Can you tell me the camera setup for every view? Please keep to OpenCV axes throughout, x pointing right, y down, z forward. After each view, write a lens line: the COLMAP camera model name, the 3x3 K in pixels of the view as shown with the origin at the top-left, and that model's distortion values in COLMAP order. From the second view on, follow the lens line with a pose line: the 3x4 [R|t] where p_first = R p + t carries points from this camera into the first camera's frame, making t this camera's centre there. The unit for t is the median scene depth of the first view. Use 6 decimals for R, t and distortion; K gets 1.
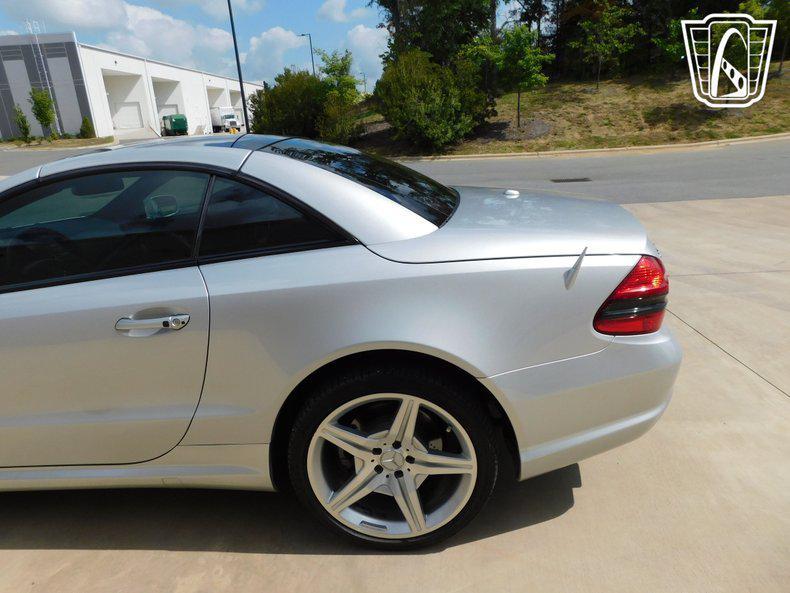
lens RADIAL K [[520.1, 0, 391.0], [0, 520.1, 293.5], [0, 0, 1]] dist [-0.072562, 0.054572]
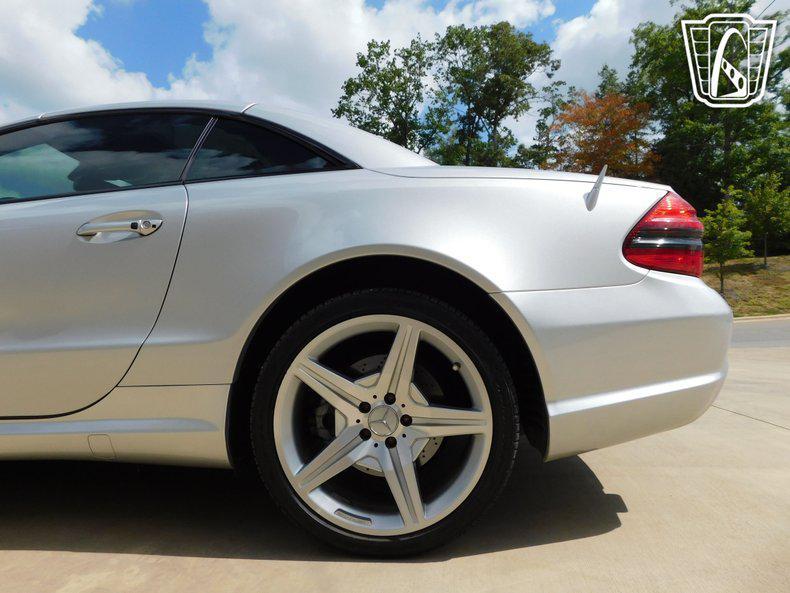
lens RADIAL K [[520.1, 0, 392.7], [0, 520.1, 295.0], [0, 0, 1]] dist [-0.072562, 0.054572]
pose [[0.998930, 0.042373, -0.018512, 0.001892], [-0.046162, 0.937172, -0.345799, 0.034164], [0.002696, 0.346284, 0.938126, 0.016484]]
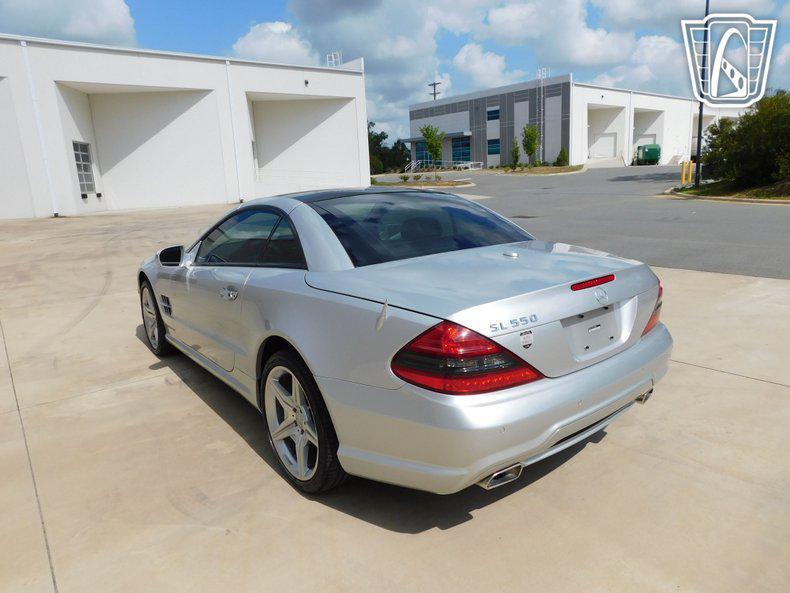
lens RADIAL K [[520.1, 0, 390.9], [0, 520.1, 295.7], [0, 0, 1]] dist [-0.072562, 0.054572]
pose [[0.652197, 0.190839, -0.733634, 0.096069], [-0.225065, 0.972901, 0.052998, -0.012446], [0.723868, 0.130551, 0.677475, 0.013138]]
